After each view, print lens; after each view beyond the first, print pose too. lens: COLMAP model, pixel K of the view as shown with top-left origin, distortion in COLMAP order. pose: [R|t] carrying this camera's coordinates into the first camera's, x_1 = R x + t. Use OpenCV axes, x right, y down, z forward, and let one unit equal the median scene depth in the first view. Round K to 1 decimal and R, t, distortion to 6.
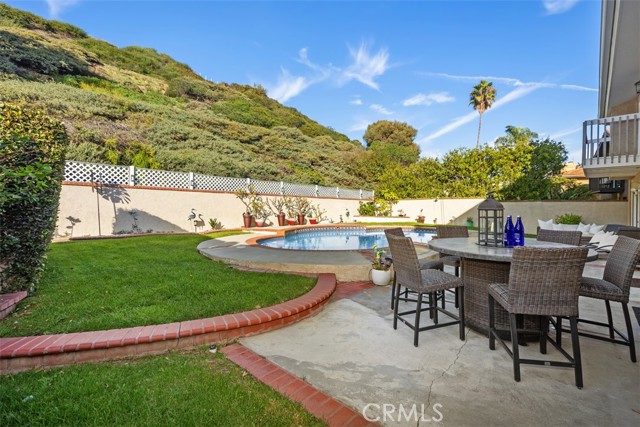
lens RADIAL K [[292.1, 0, 317.3], [0, 292.1, 206.6], [0, 0, 1]] dist [-0.001131, -0.000150]
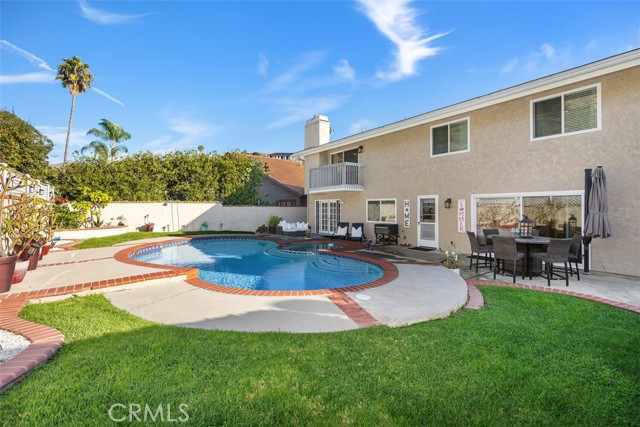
lens RADIAL K [[292.1, 0, 317.3], [0, 292.1, 206.6], [0, 0, 1]] dist [-0.001131, -0.000150]
pose [[0.190526, -0.009234, 0.981639, -0.351758], [-0.003566, 0.999943, 0.010098, -0.023793], [-0.981676, -0.005424, 0.190482, 0.384439]]
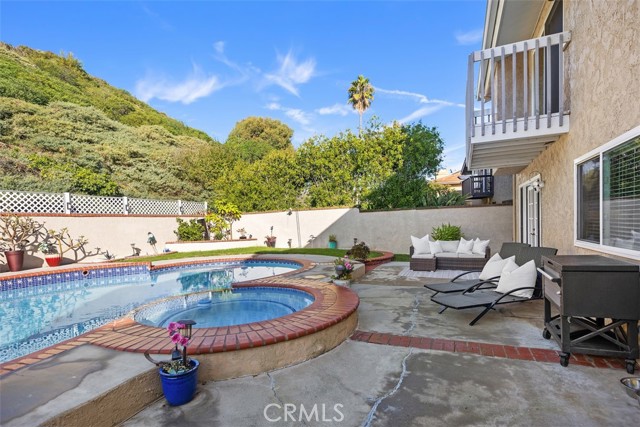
lens RADIAL K [[333.5, 0, 316.5], [0, 333.5, 229.0], [0, 0, 1]] dist [-0.000268, 0.000306]
pose [[0.938501, -0.051067, 0.341479, 0.190786], [0.045274, 0.998664, 0.024917, -0.000604], [-0.342295, -0.007925, 0.939559, 0.232766]]
